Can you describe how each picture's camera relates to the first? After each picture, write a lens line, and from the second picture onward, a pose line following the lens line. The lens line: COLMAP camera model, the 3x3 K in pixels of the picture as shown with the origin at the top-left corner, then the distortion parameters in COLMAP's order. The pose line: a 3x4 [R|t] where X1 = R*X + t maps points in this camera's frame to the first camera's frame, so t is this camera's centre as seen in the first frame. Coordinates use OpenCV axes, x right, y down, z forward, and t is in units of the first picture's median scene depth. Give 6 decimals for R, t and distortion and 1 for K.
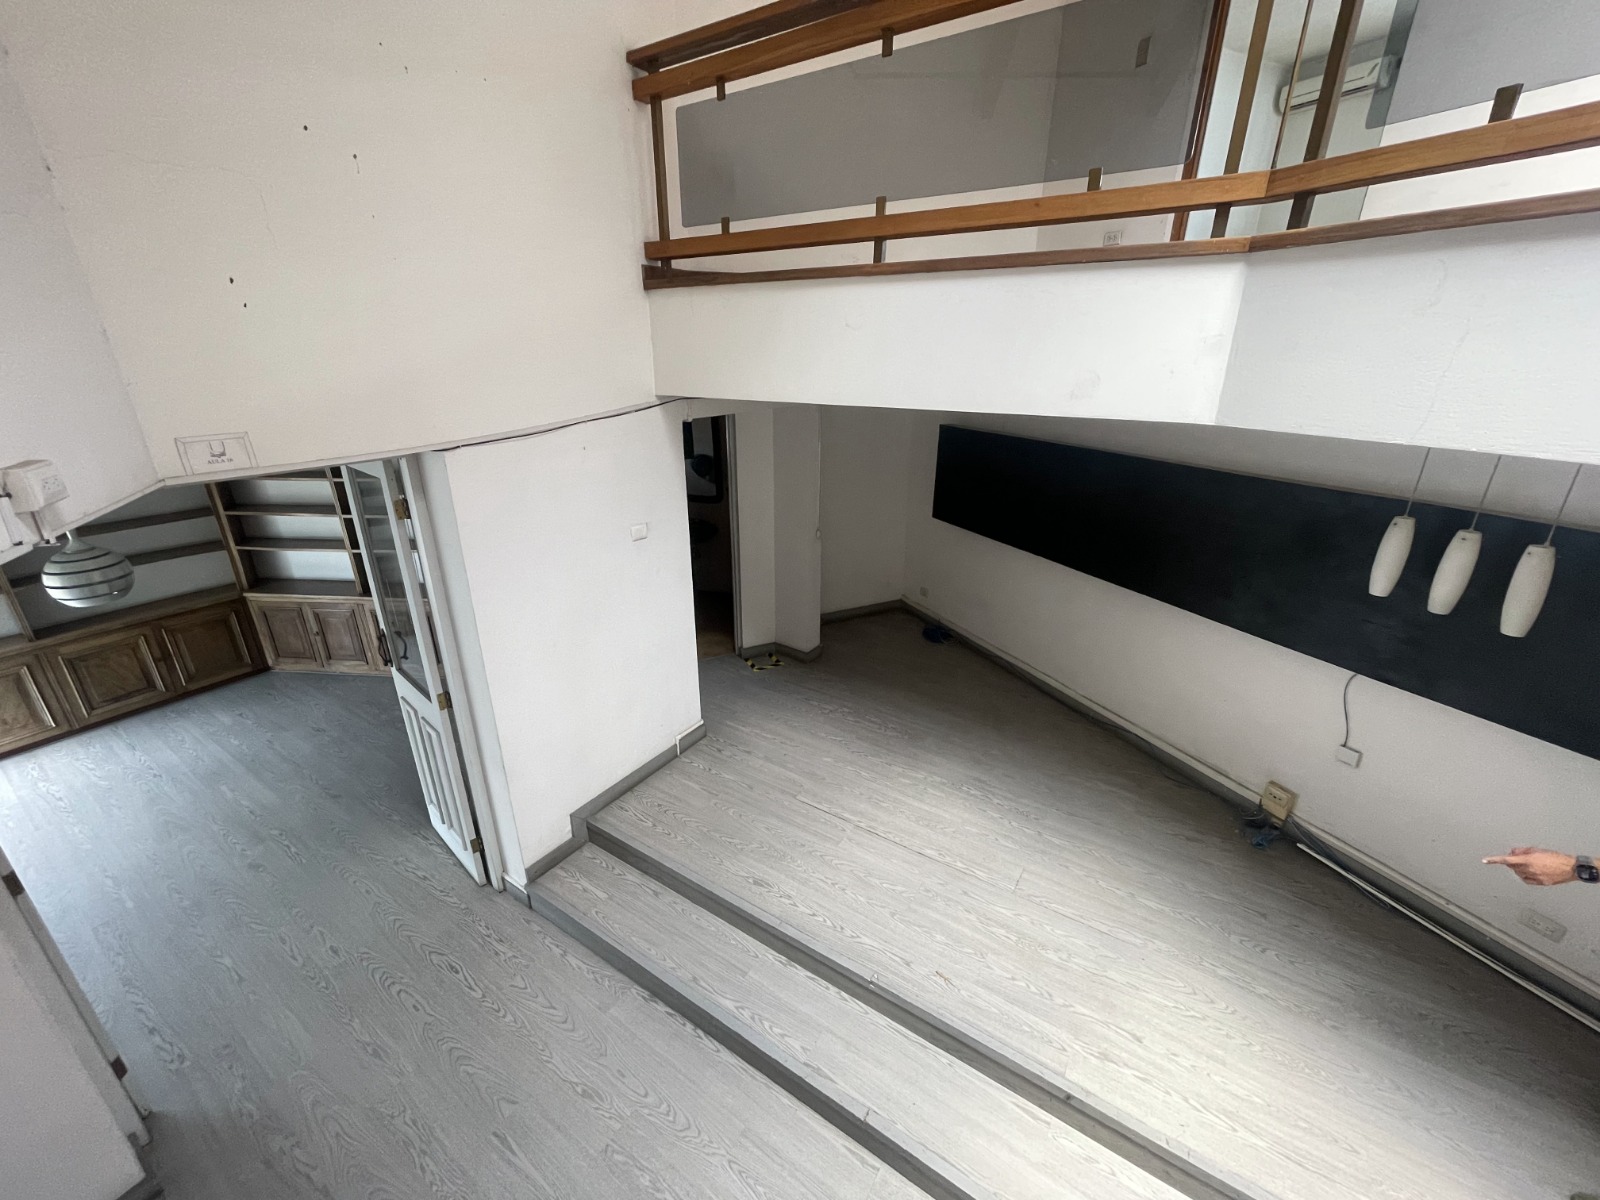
lens RADIAL K [[645.2, 0, 796.7], [0, 645.2, 592.2], [0, 0, 1]] dist [0.000408, 0.000145]
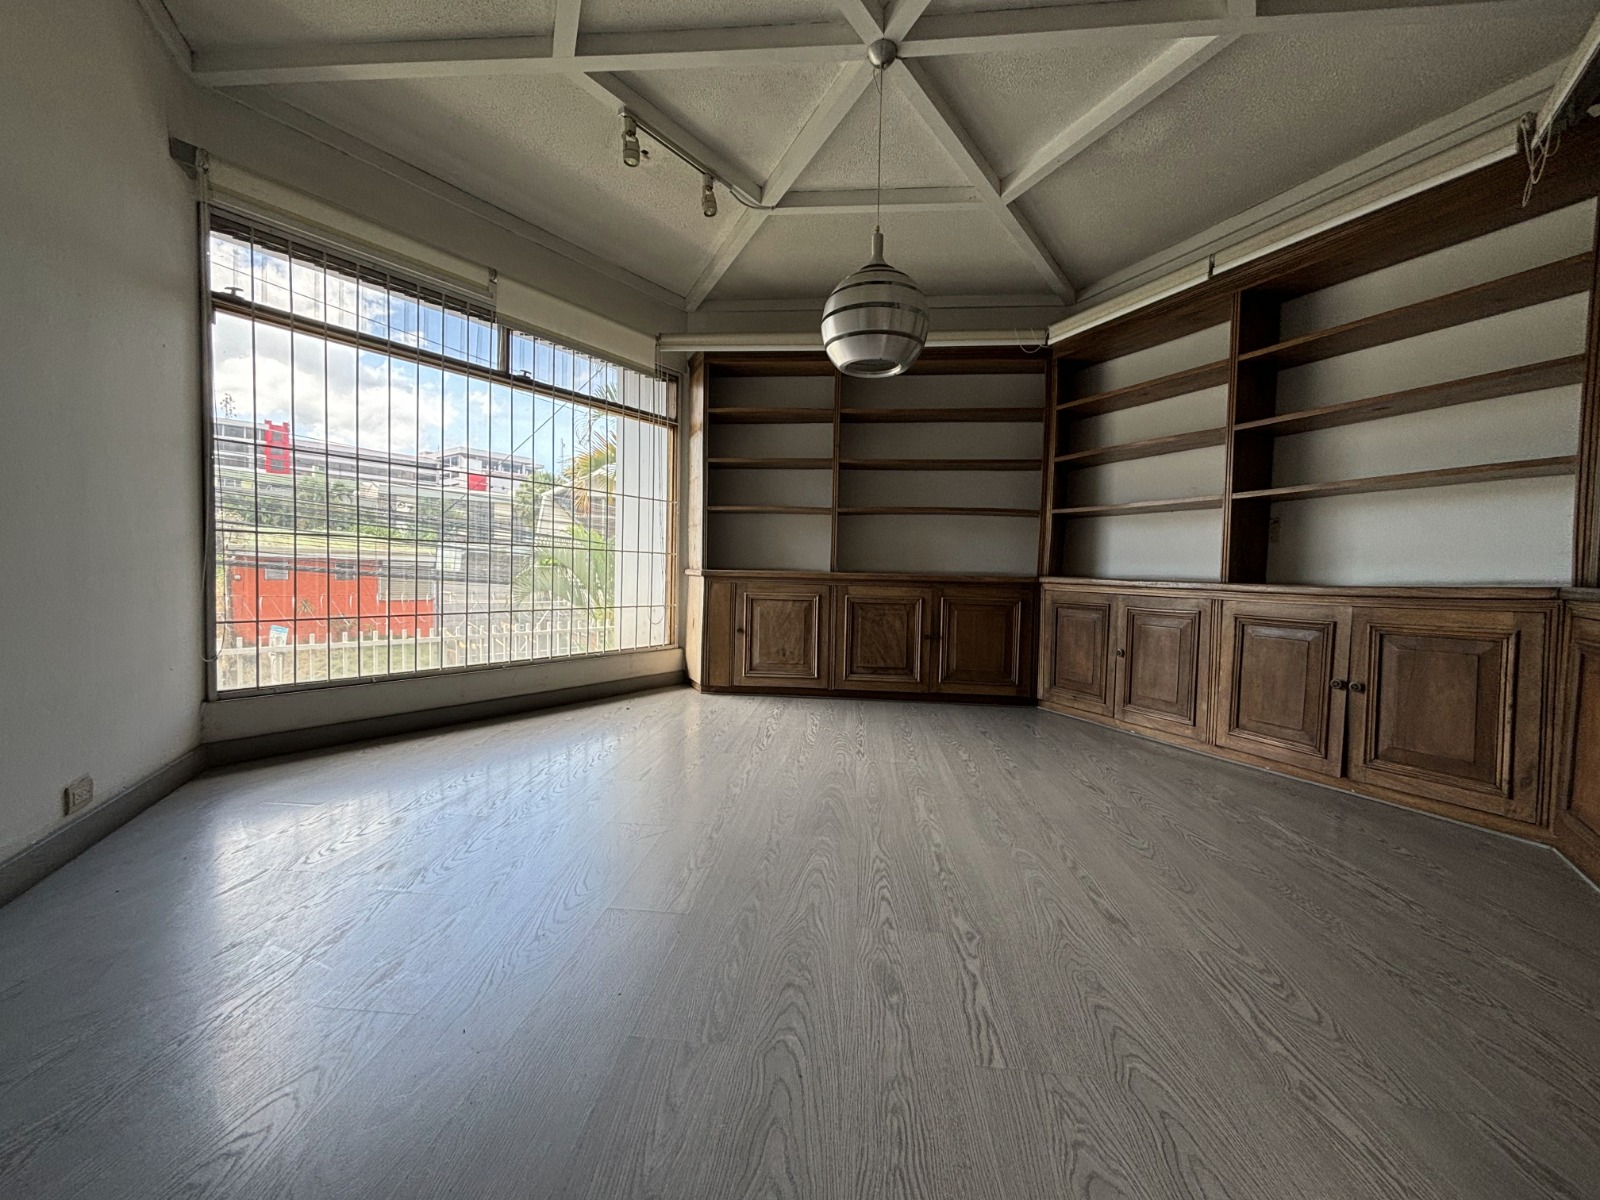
lens RADIAL K [[648.3, 0, 792.4], [0, 648.3, 590.5], [0, 0, 1]] dist [0.000638, -0.000121]
pose [[0.470467, 0.047295, -0.881149, -0.376029], [-0.344071, 0.929358, -0.133825, 0.195554], [0.812574, 0.366138, 0.453505, 0.480393]]
